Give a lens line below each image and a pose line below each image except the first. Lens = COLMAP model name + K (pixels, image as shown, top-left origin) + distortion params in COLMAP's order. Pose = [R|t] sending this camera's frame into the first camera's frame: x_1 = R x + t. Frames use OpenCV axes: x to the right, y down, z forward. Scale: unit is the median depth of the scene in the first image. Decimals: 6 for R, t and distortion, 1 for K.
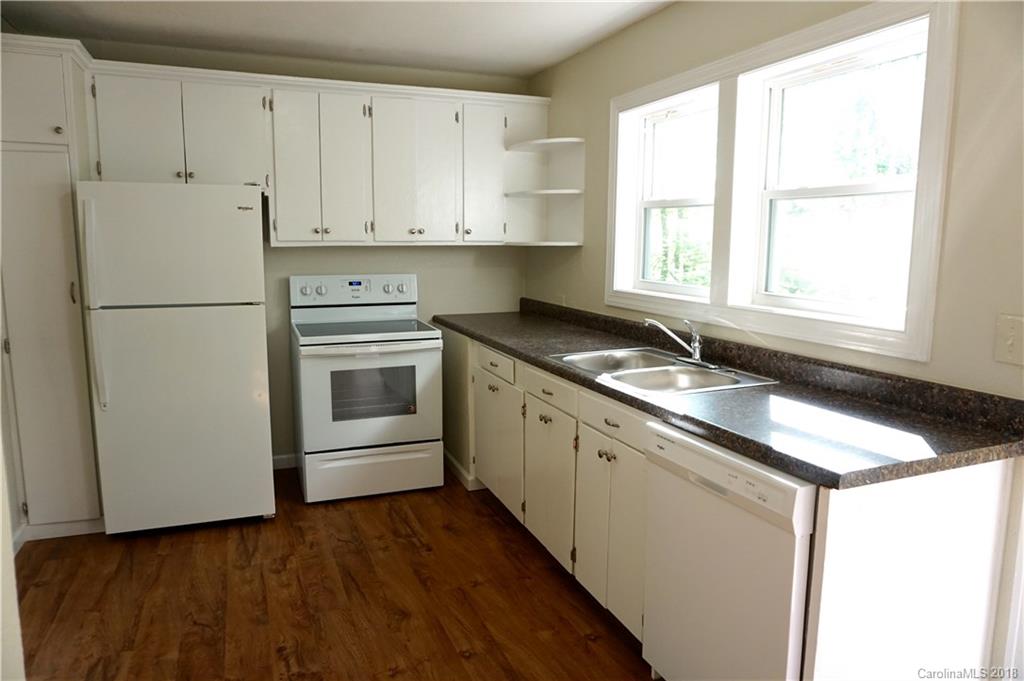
lens RADIAL K [[682.6, 0, 512.0], [0, 682.6, 340.5], [0, 0, 1]] dist [-0.027823, 0.003794]
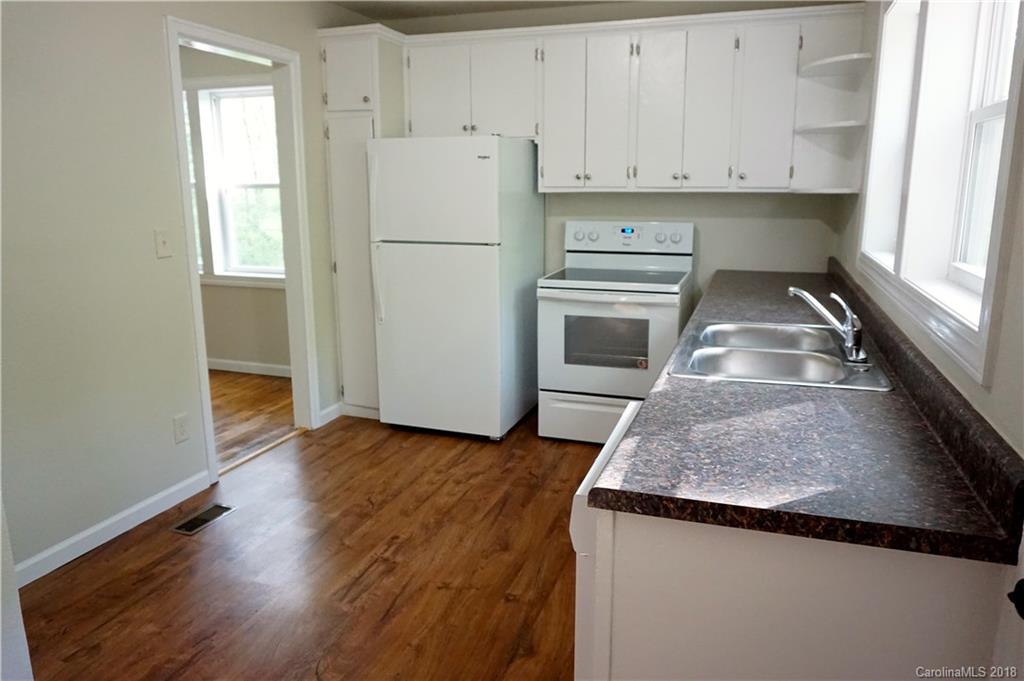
lens RADIAL K [[718.2, 0, 512.0], [0, 718.2, 340.5], [0, 0, 1]] dist [-0.036372, 0.001417]
pose [[0.754373, 0.134983, -0.642418, 0.400322], [-0.091037, 0.990686, 0.101258, -0.020748], [0.650102, -0.017902, 0.759636, 0.133591]]
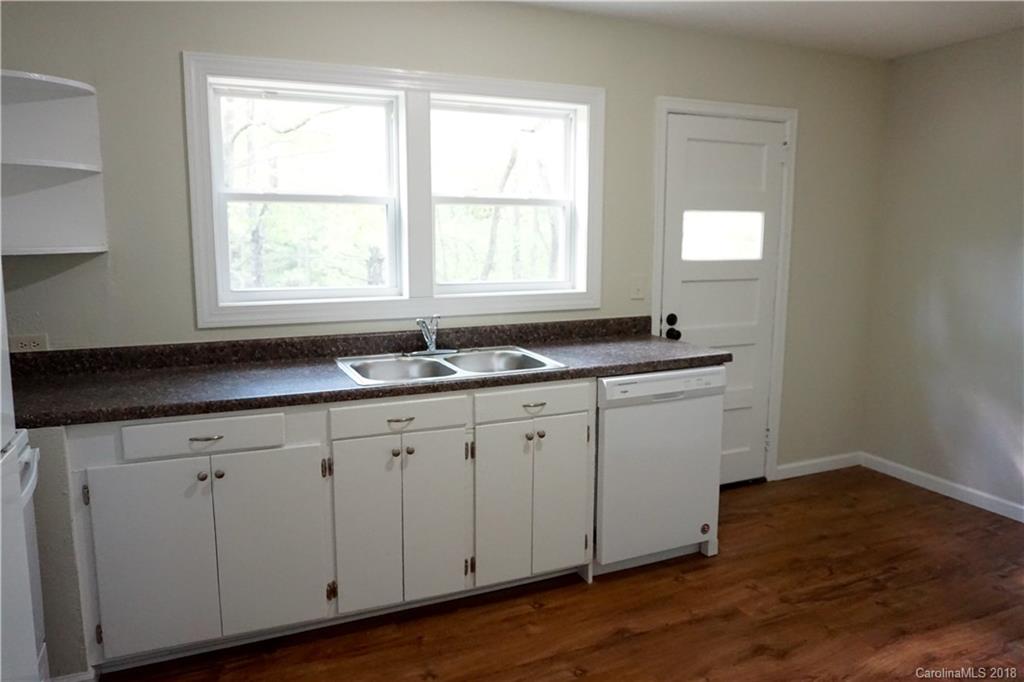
lens RADIAL K [[718.2, 0, 512.0], [0, 718.2, 341.0], [0, 0, 1]] dist [-0.036372, 0.001417]
pose [[-0.037844, -0.150458, 0.987892, -0.691858], [0.149276, 0.976656, 0.154465, -0.116070], [-0.988071, 0.153314, -0.014501, 0.724043]]
